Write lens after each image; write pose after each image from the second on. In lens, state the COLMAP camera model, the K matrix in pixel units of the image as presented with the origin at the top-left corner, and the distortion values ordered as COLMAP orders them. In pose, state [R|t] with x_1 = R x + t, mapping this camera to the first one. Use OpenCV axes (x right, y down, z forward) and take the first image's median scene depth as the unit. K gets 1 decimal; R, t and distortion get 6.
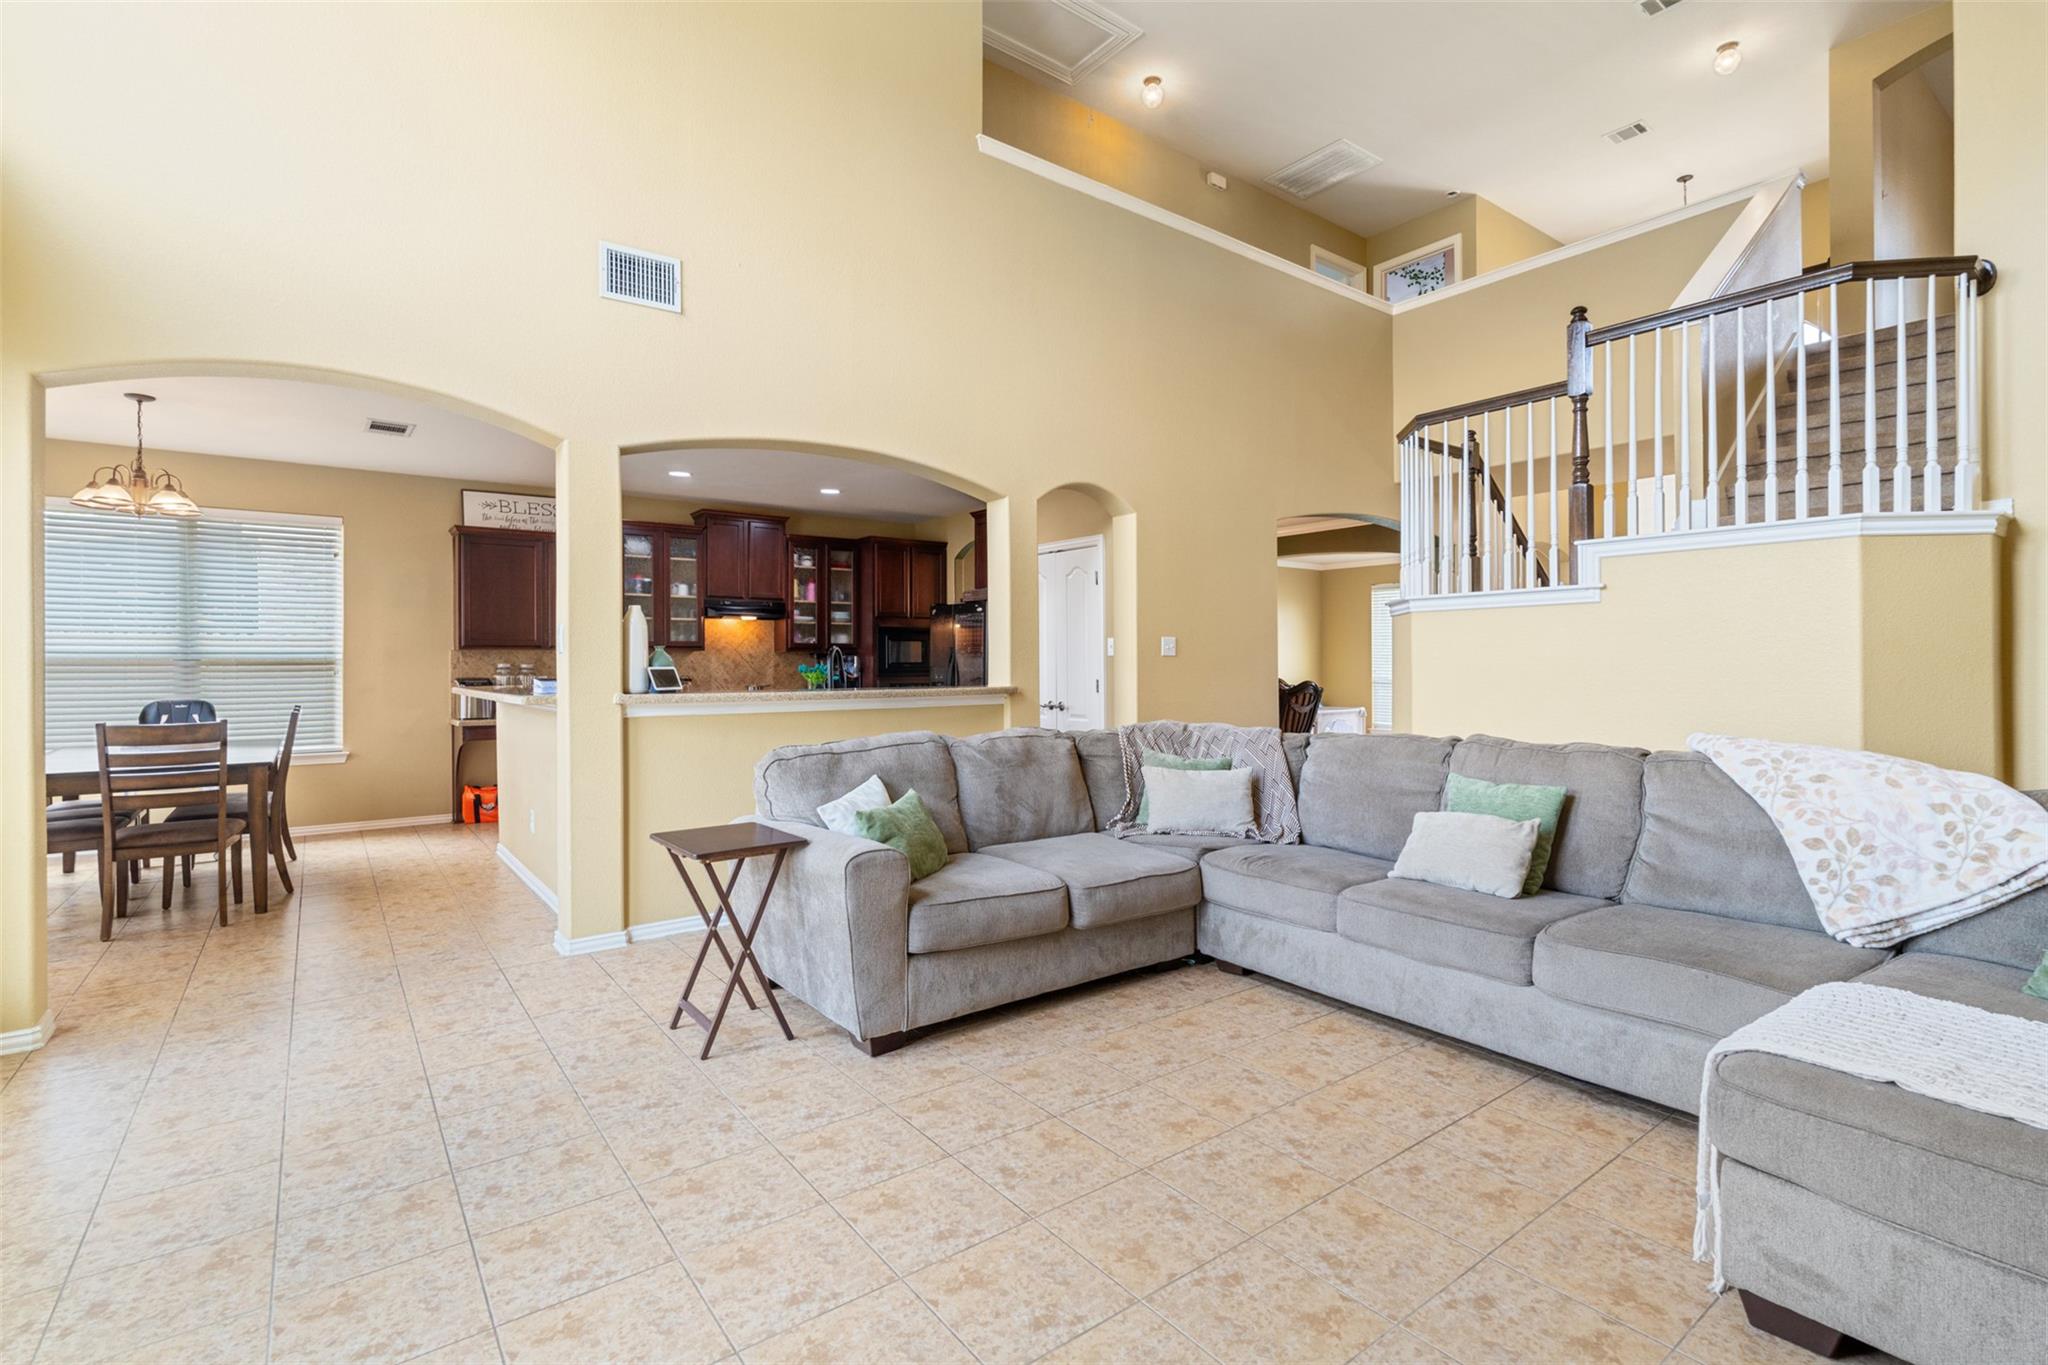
lens RADIAL K [[937.7, 0, 1024.0], [0, 937.7, 682.5], [0, 0, 1]] dist [-0.001059, -0.000053]
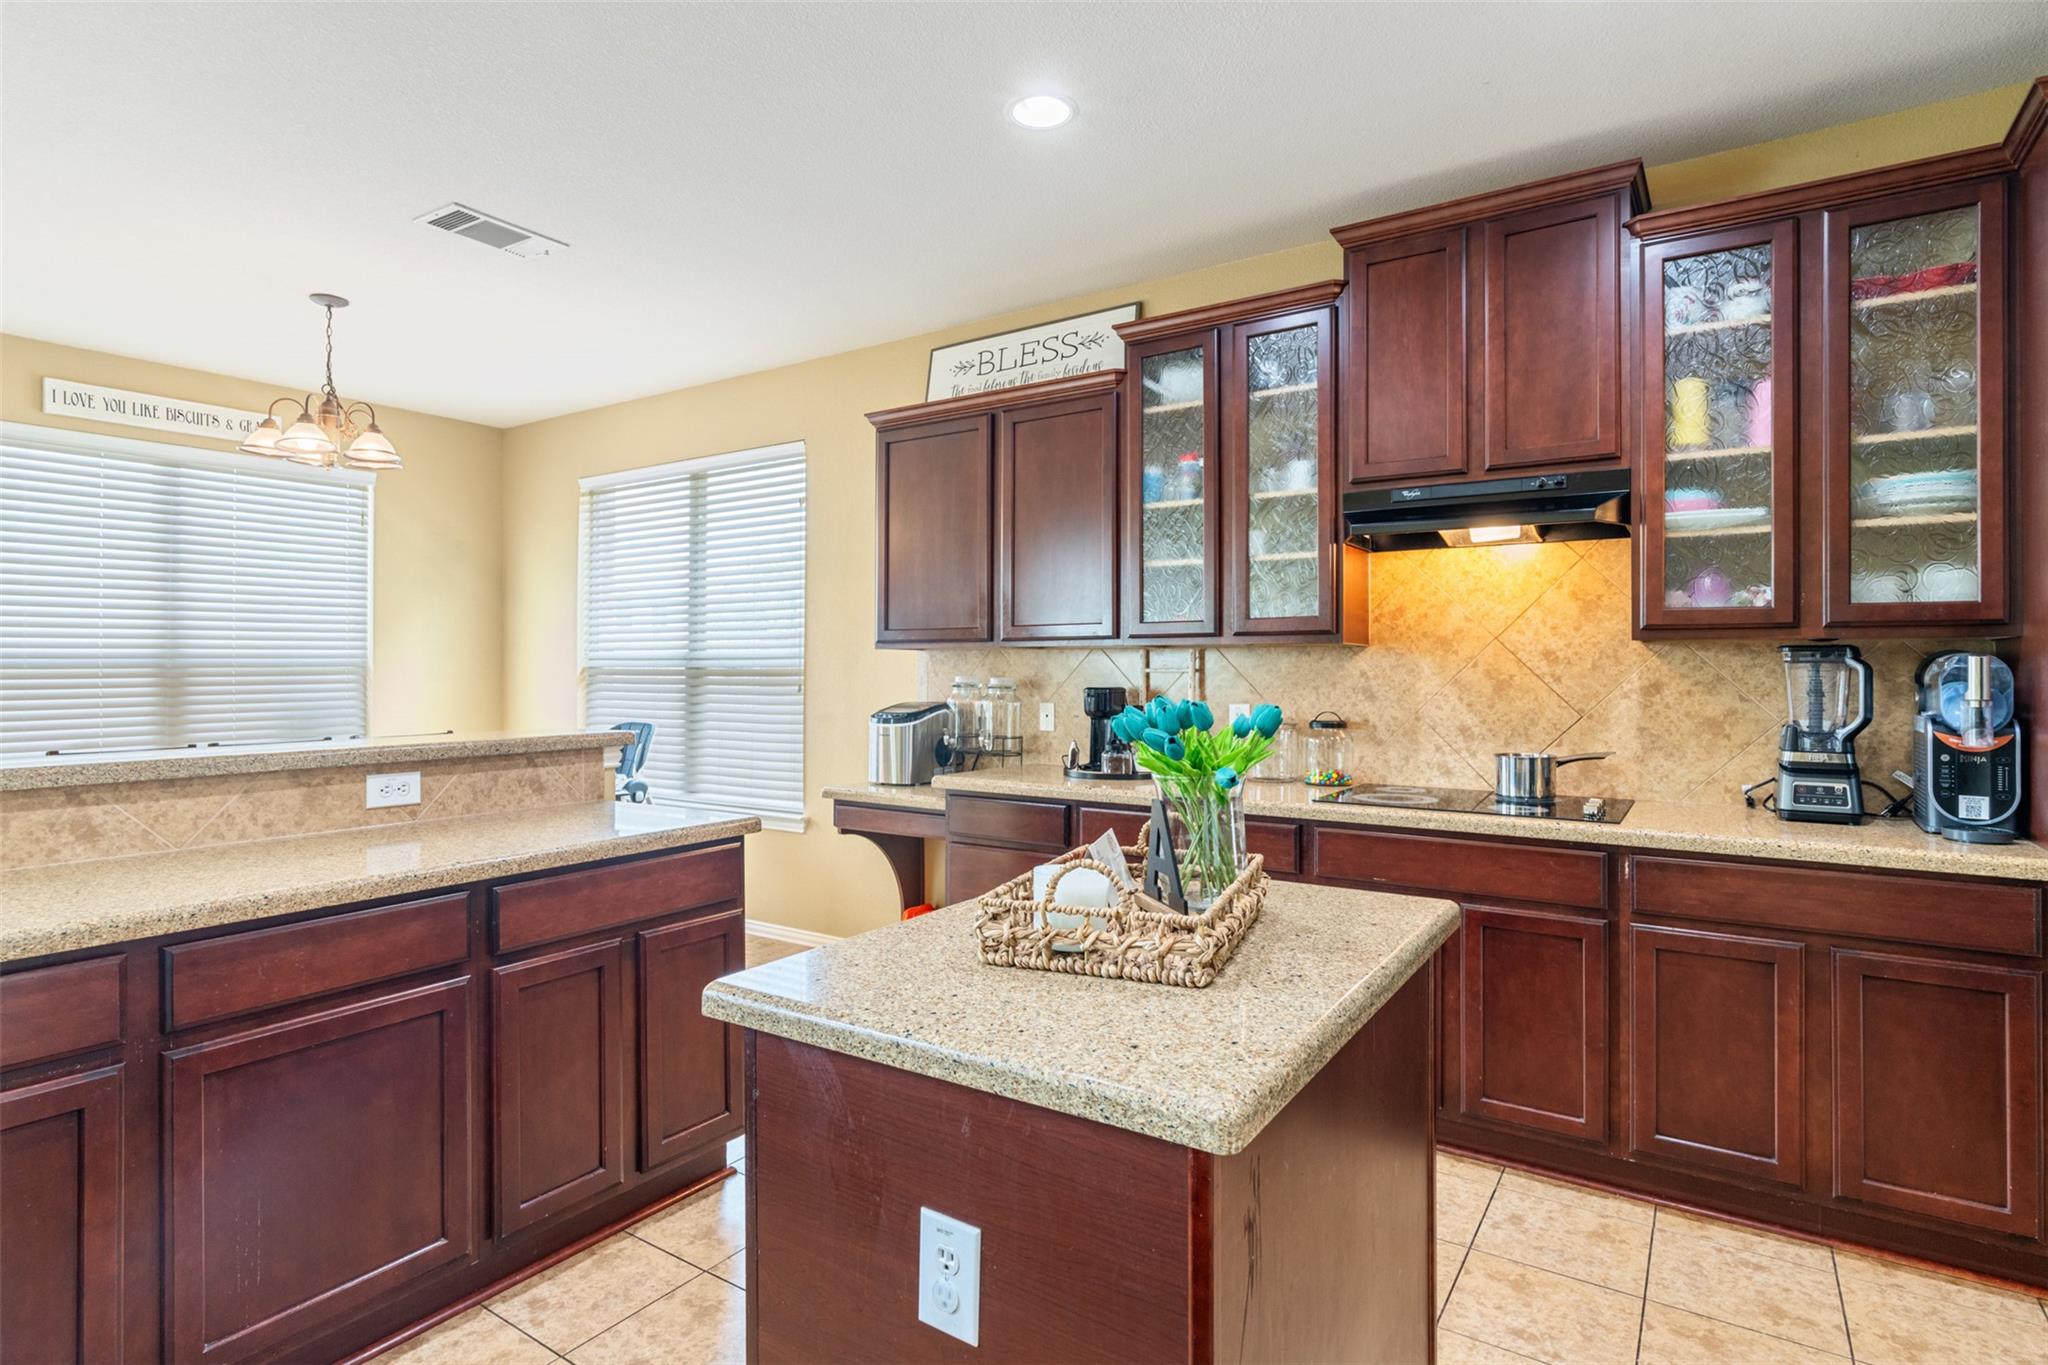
lens RADIAL K [[1040.7, 0, 1021.5], [0, 1040.7, 658.0], [0, 0, 1]] dist [-0.002910, -0.000496]
pose [[0.323718, 0.004014, -0.946145, -0.018624], [-0.013085, 0.999914, -0.000234, -0.025494], [0.946063, 0.012456, 0.323743, 0.716238]]
